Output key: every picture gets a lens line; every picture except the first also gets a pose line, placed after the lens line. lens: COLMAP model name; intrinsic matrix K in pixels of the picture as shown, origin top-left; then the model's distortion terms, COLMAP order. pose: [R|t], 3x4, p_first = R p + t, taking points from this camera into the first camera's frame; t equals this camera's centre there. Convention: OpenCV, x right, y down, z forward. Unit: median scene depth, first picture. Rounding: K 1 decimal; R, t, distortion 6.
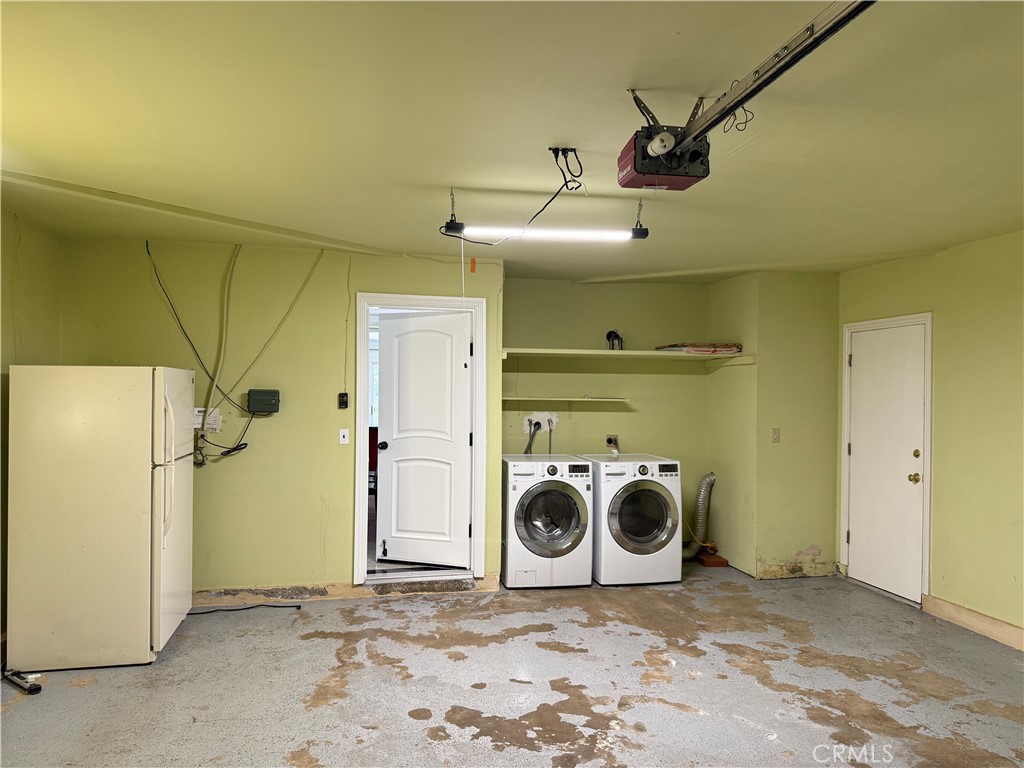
lens RADIAL K [[716.0, 0, 511.2], [0, 716.0, 387.8], [0, 0, 1]] dist [0.000032, 0.000490]
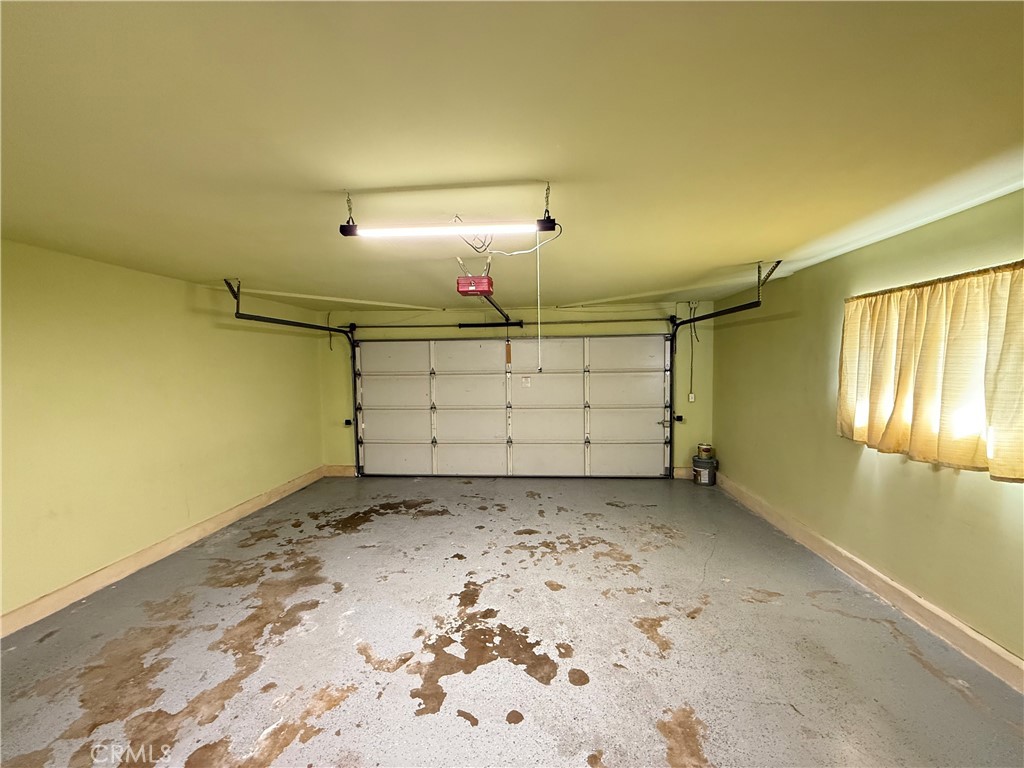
lens RADIAL K [[405.9, 0, 511.9], [0, 405.9, 390.0], [0, 0, 1]] dist [0.009294, 0.000141]
pose [[-0.959312, -0.013434, 0.282028, -0.199329], [0.003339, 0.998258, 0.058909, -0.037841], [-0.282328, 0.057454, -0.957596, 1.603389]]
